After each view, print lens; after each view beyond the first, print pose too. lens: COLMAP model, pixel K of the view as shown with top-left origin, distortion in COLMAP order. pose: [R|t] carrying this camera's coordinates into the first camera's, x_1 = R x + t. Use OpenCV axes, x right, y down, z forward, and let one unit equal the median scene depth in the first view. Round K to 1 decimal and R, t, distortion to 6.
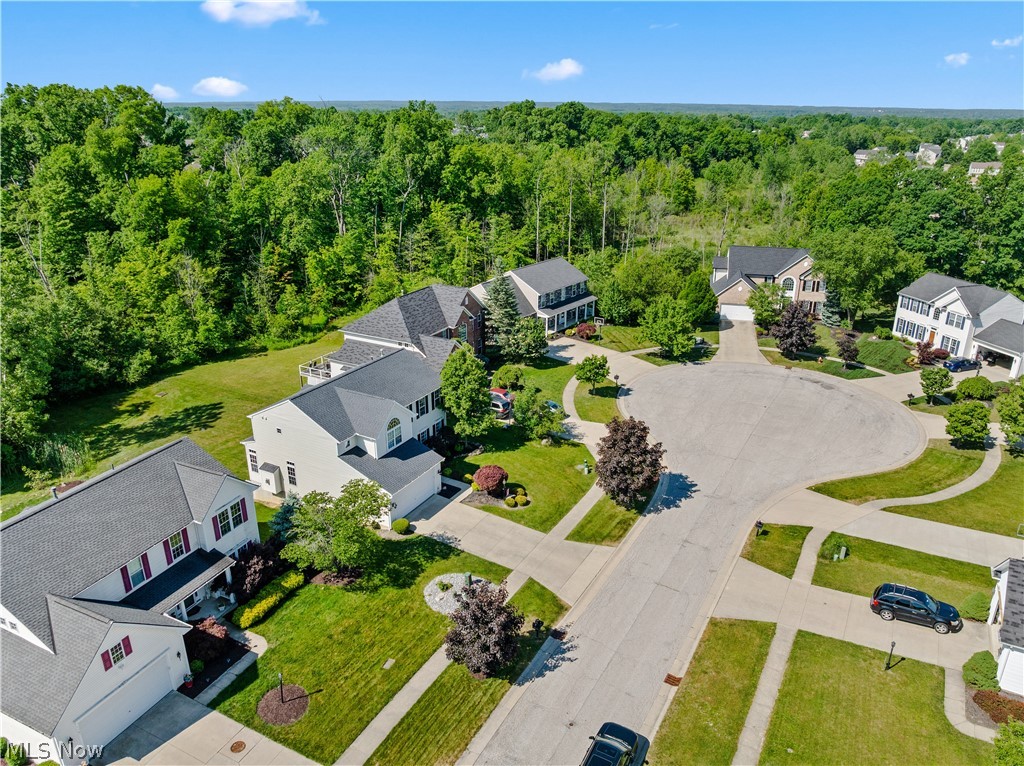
lens RADIAL K [[746.9, 0, 512.0], [0, 746.9, 383.0], [0, 0, 1]] dist [-0.034691, -0.008012]
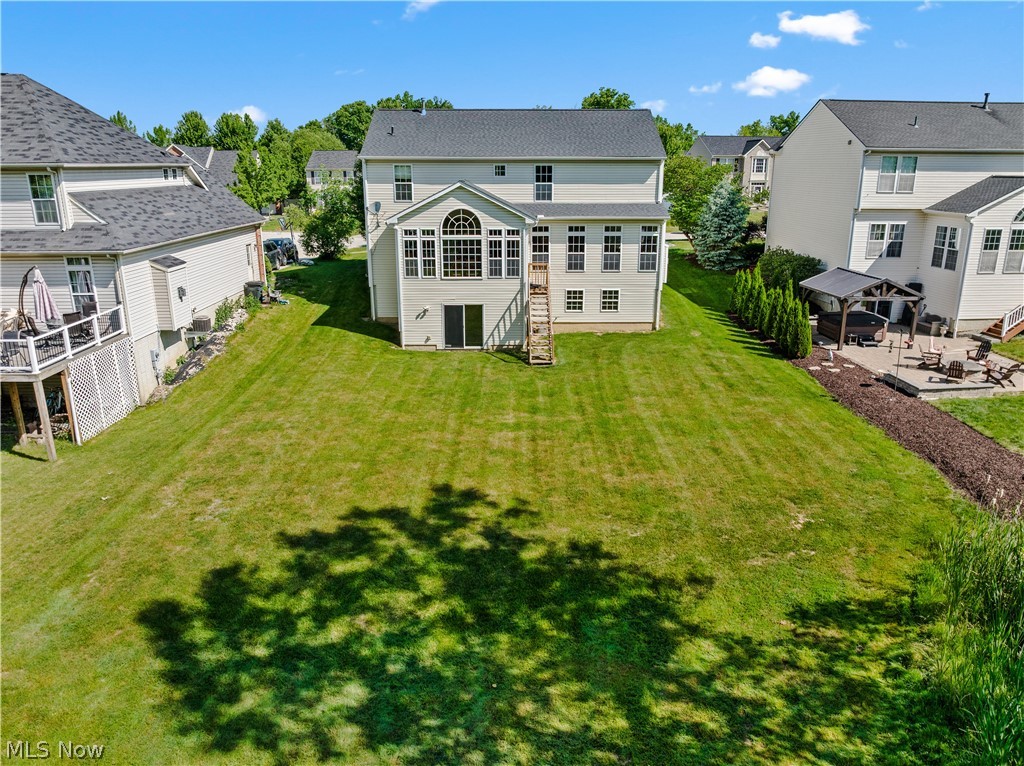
lens RADIAL K [[746.9, 0, 512.0], [0, 746.9, 383.0], [0, 0, 1]] dist [-0.034691, -0.008012]
pose [[-0.490065, -0.230197, 0.840741, -0.744007], [0.308057, 0.856525, 0.414084, -0.082148], [-0.815437, 0.461924, -0.348840, 1.266526]]
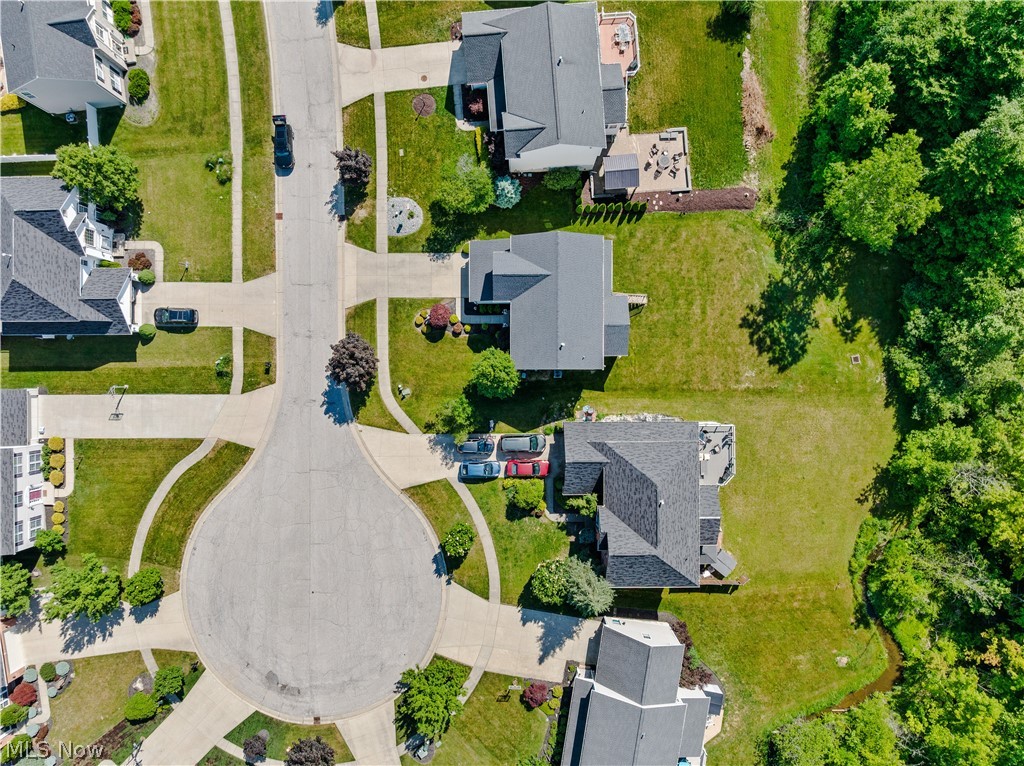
lens RADIAL K [[746.9, 0, 512.0], [0, 746.9, 383.0], [0, 0, 1]] dist [-0.034691, -0.008012]
pose [[-0.868452, 0.495758, 0.003843, -0.081391], [-0.158225, -0.284504, 0.945528, -1.166597], [0.469846, 0.820538, 0.325519, 0.656063]]
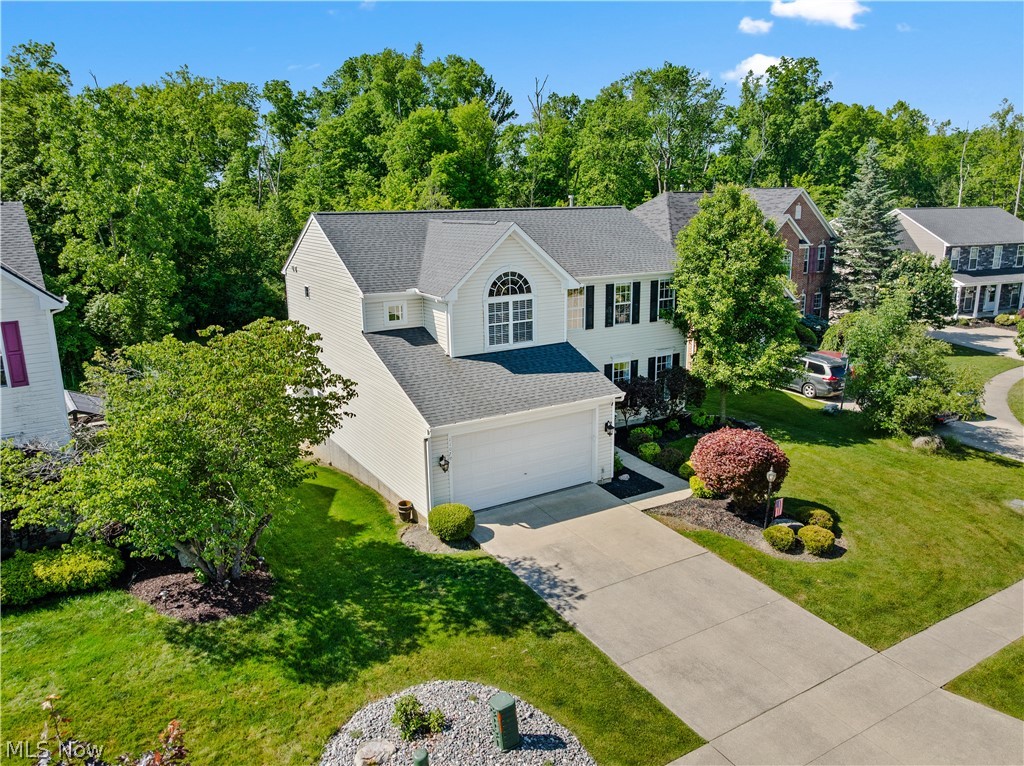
lens RADIAL K [[746.9, 0, 512.0], [0, 746.9, 383.0], [0, 0, 1]] dist [-0.034691, -0.008012]
pose [[0.869691, 0.106531, -0.481964, 0.042888], [-0.170641, 0.981117, -0.091055, 0.129859], [0.463163, 0.161433, 0.871447, 0.577911]]
